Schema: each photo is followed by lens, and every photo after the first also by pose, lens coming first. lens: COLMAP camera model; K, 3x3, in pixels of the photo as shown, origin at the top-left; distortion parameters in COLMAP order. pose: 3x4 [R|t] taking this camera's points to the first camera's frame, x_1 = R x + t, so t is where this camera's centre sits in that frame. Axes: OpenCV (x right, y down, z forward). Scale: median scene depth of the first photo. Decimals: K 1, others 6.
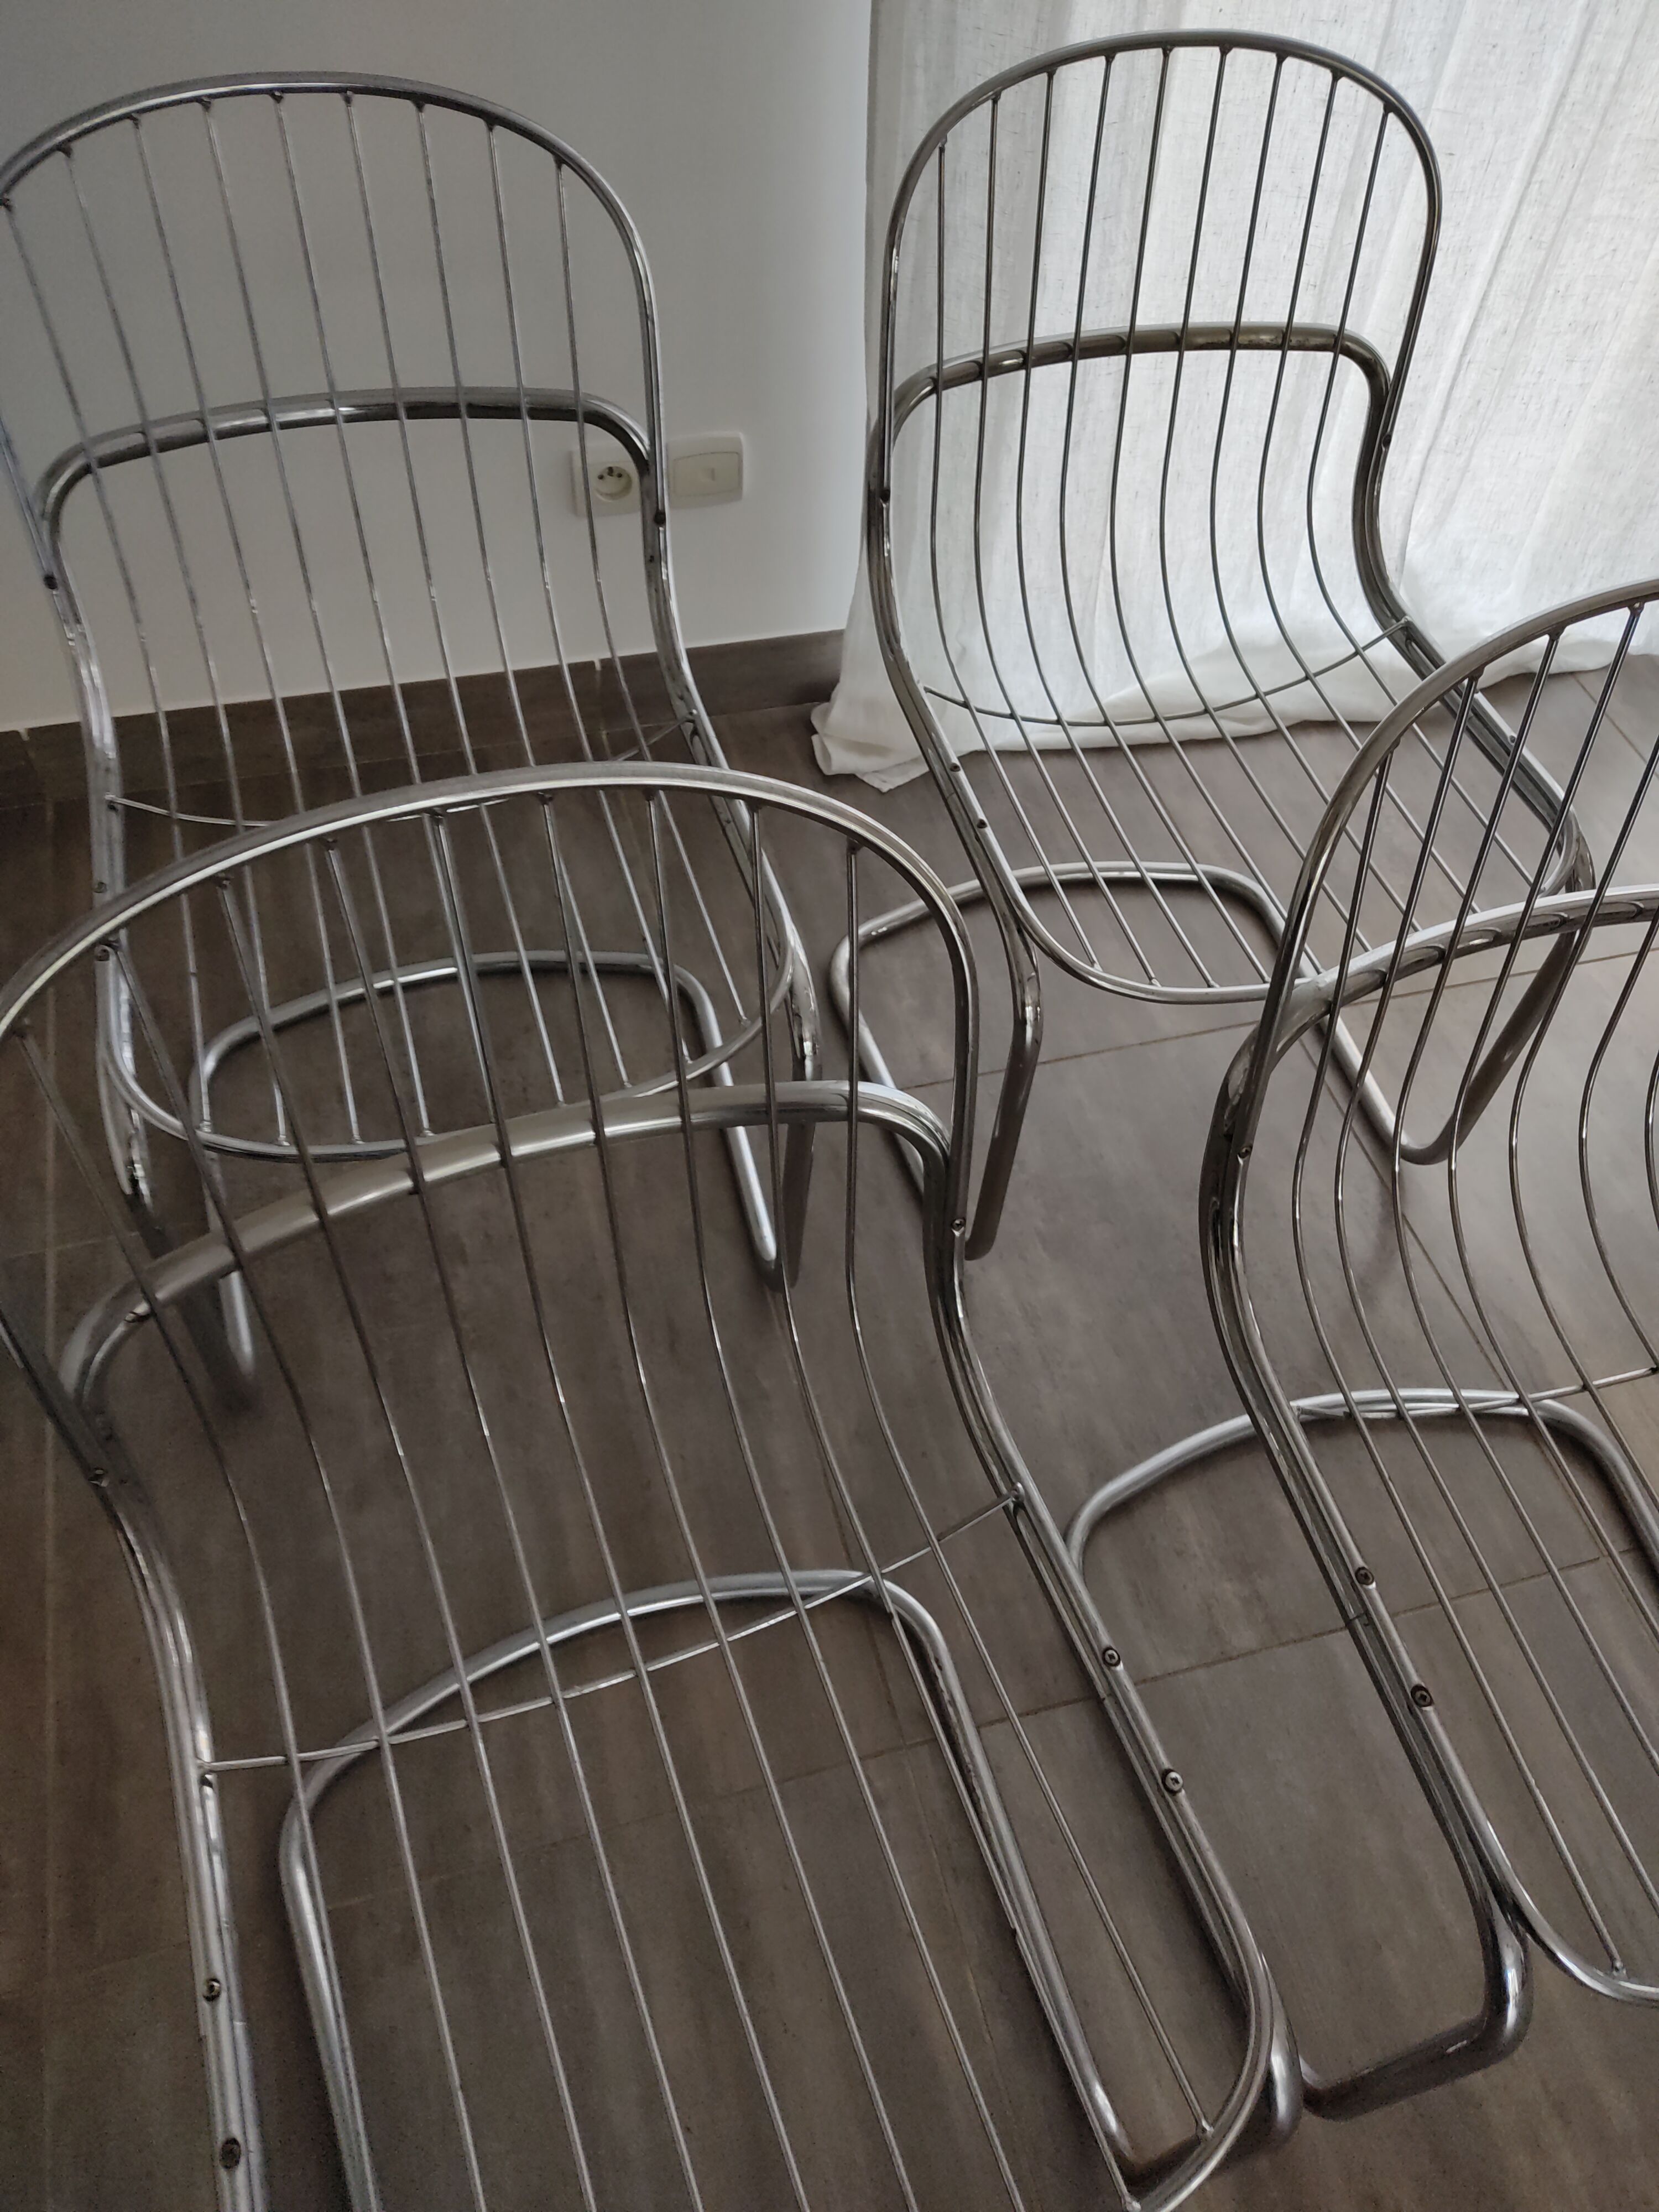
lens RADIAL K [[1681.7, 0, 831.5], [0, 1681.7, 1114.8], [0, 0, 1]] dist [0.008817, 0.026266]
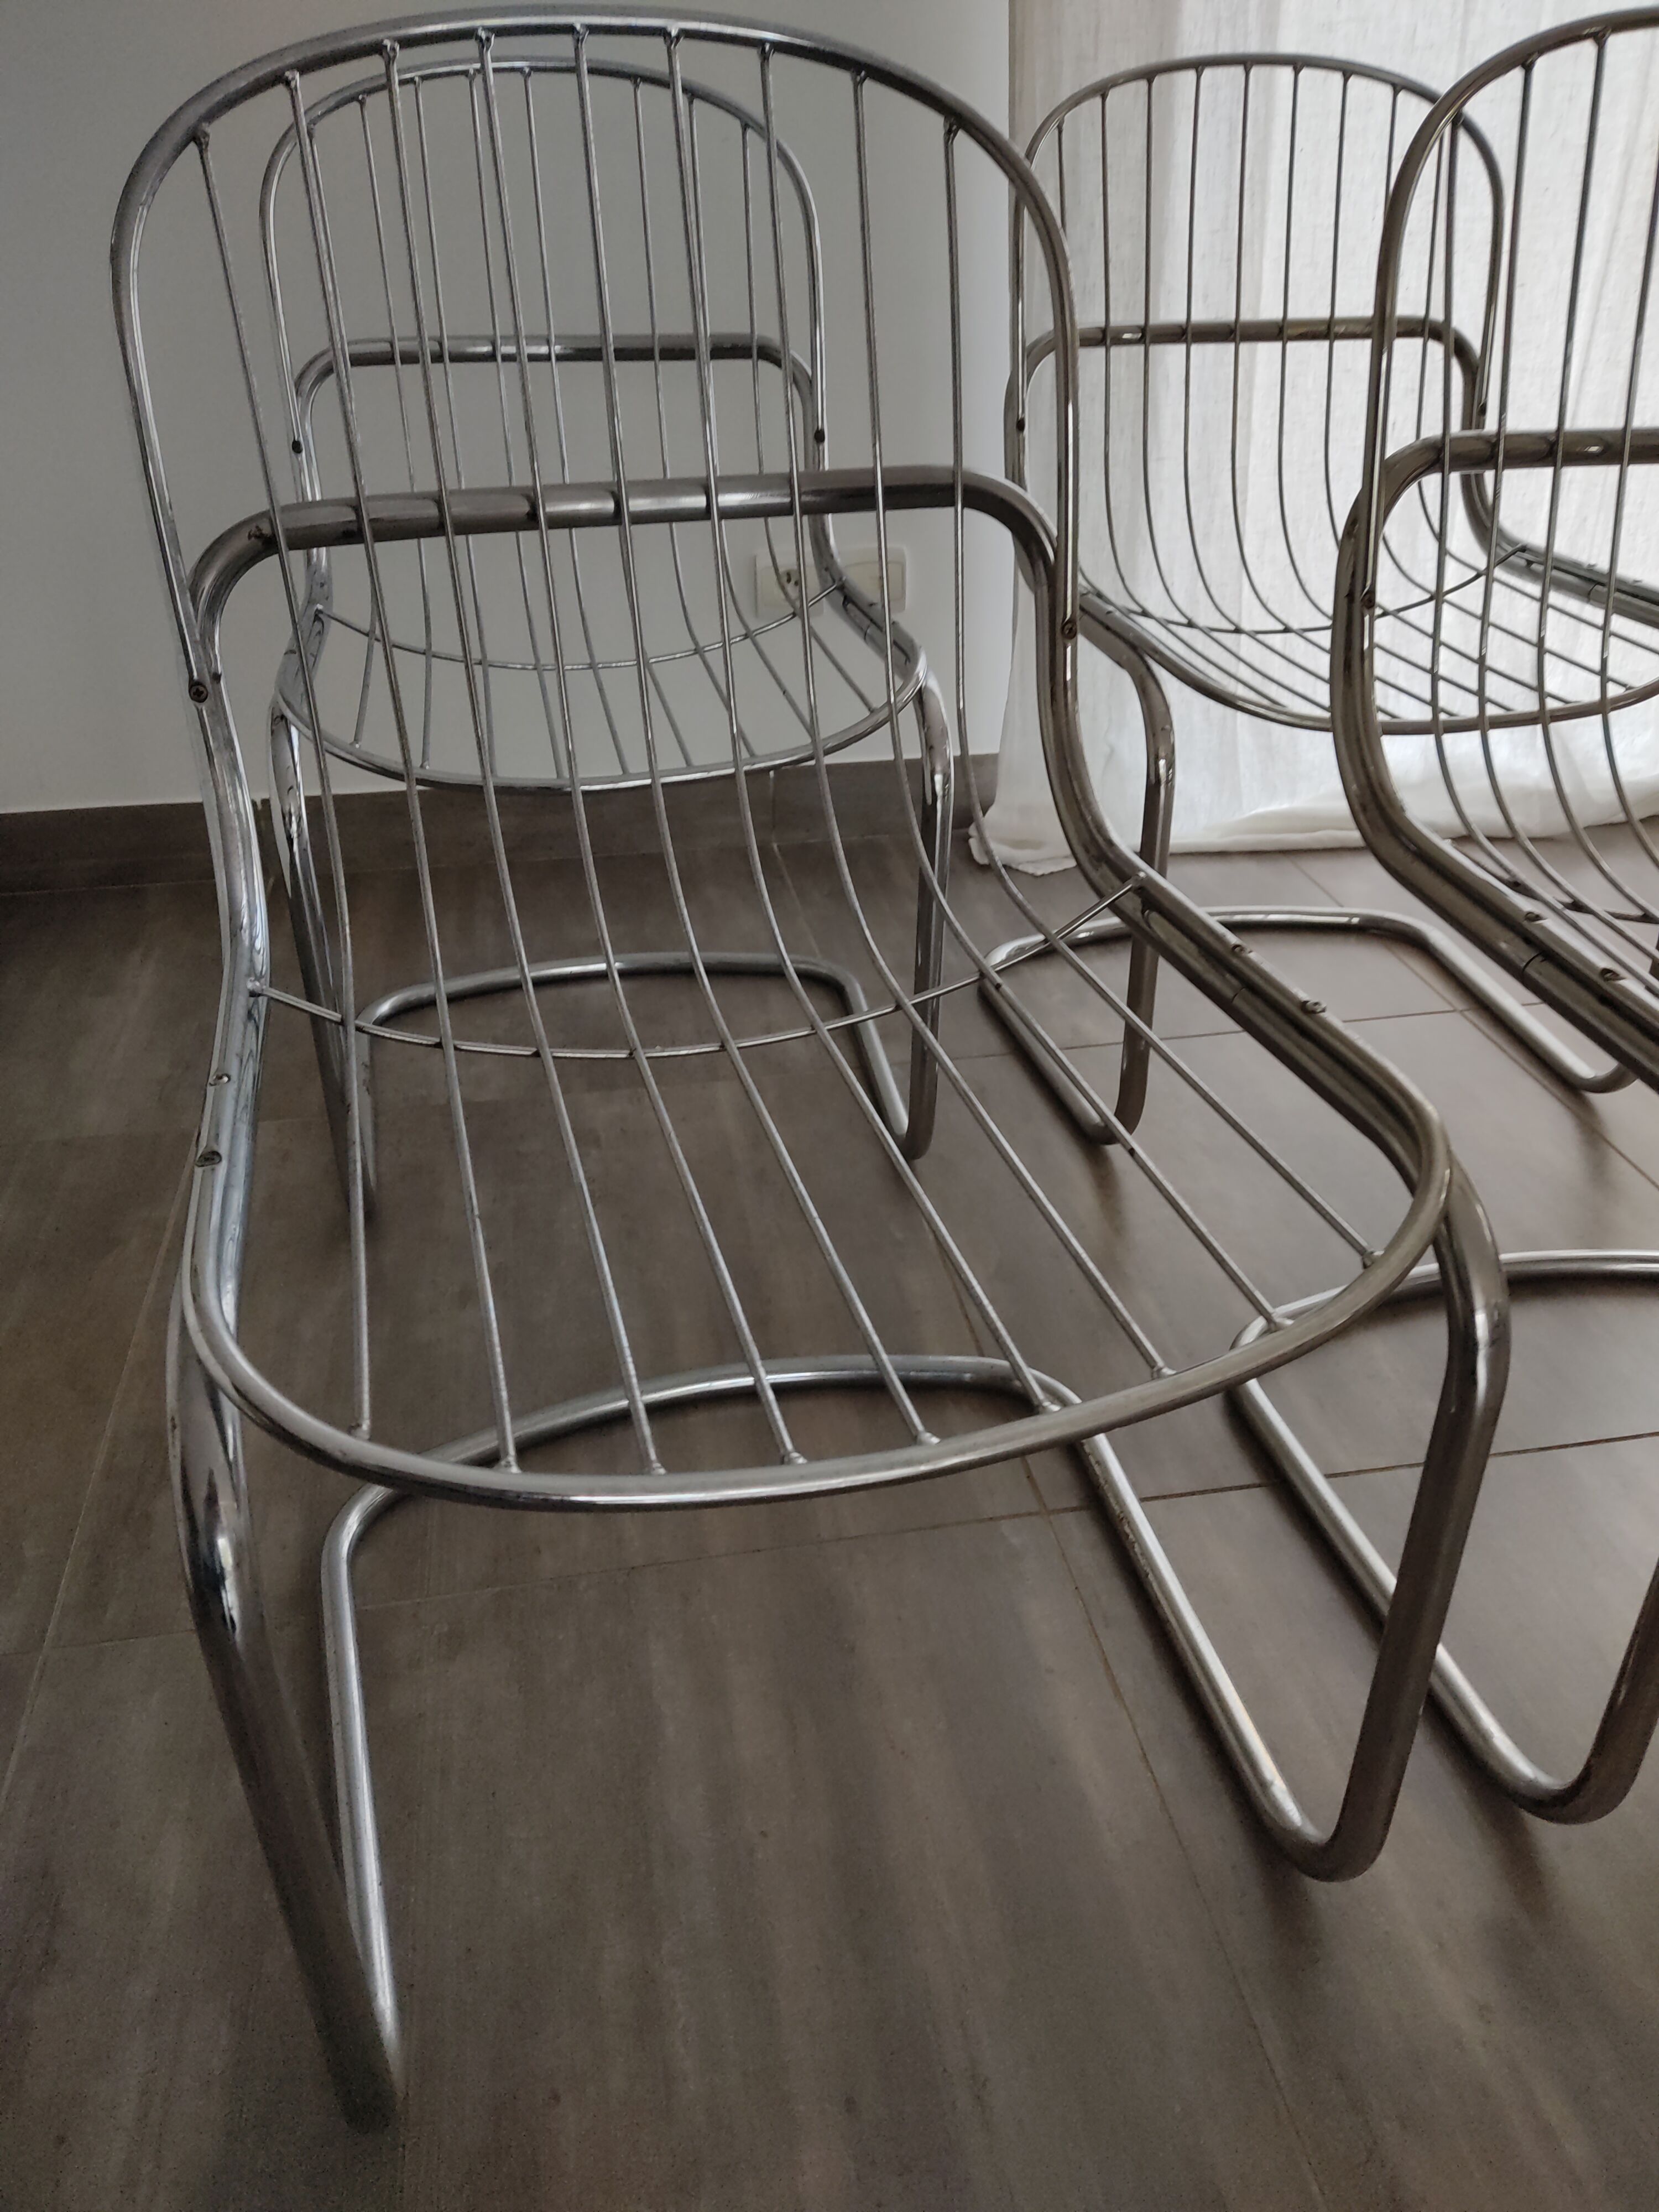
lens RADIAL K [[1681.7, 0, 832.1], [0, 1681.7, 1109.9], [0, 0, 1]] dist [0.008817, 0.026266]
pose [[0.993277, -0.008632, -0.115436, 0.035113], [-0.035804, 0.925407, -0.377279, 0.506185], [0.110082, 0.378876, 0.918877, 0.129878]]
